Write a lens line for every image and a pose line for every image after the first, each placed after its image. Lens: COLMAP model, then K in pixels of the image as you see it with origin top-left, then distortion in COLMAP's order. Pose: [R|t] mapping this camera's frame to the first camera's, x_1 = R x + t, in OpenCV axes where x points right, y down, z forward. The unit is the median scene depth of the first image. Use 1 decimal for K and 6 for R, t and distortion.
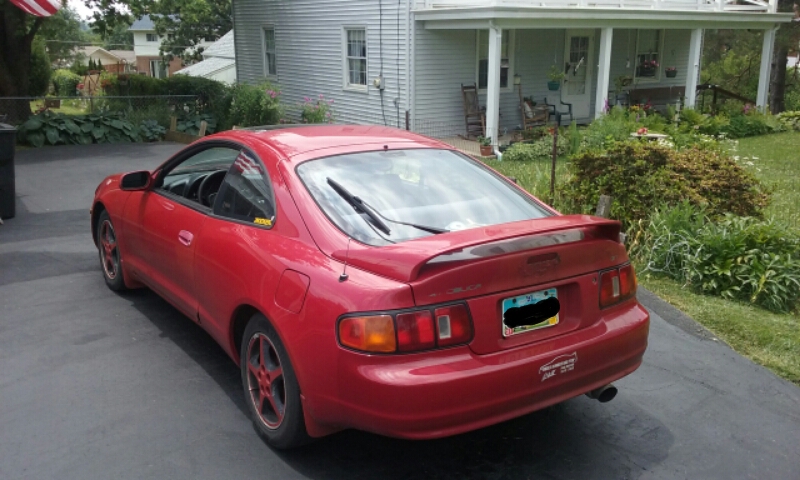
lens RADIAL K [[742.6, 0, 399.5], [0, 742.6, 243.2], [0, 0, 1]] dist [0.065774, -0.132524]
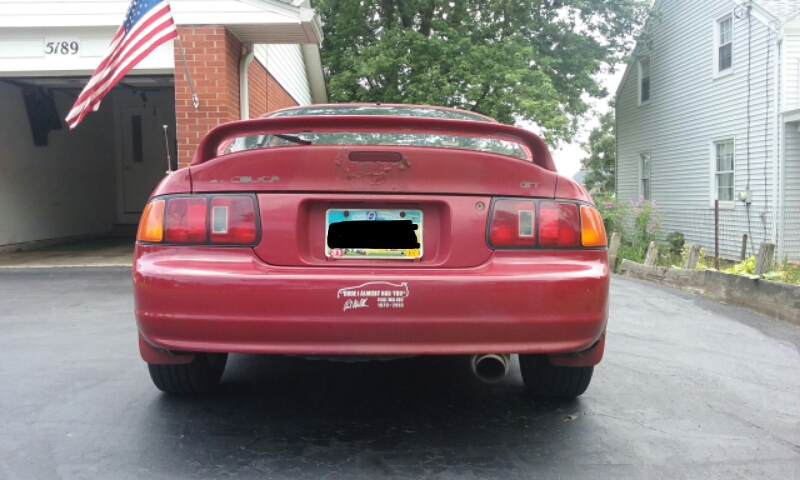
lens RADIAL K [[742.6, 0, 399.5], [0, 742.6, 243.2], [0, 0, 1]] dist [0.065774, -0.132524]
pose [[0.839551, 0.021022, -0.542874, 0.332647], [-0.132500, 0.977000, -0.167076, 0.122400], [0.526876, 0.212200, 0.823027, 0.205021]]
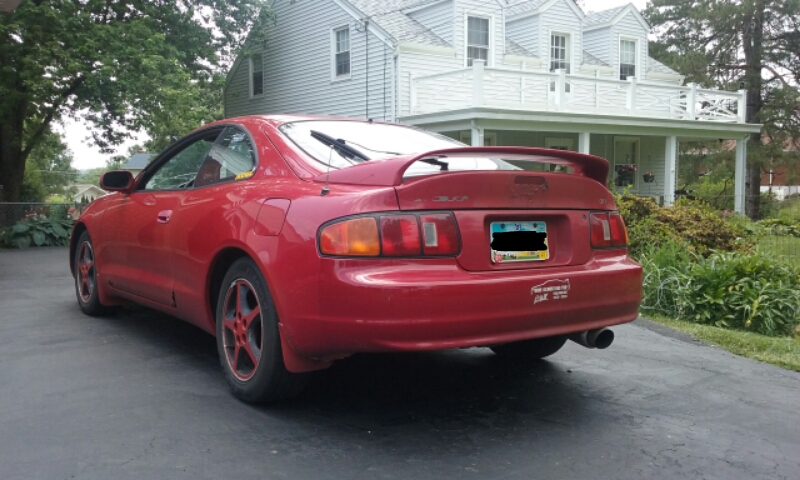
lens RADIAL K [[742.6, 0, 399.5], [0, 742.6, 243.2], [0, 0, 1]] dist [0.065774, -0.132524]
pose [[0.999836, -0.004385, 0.017586, 0.001929], [0.007544, 0.982933, -0.183811, 0.145634], [-0.016480, 0.183913, 0.982804, 0.030213]]
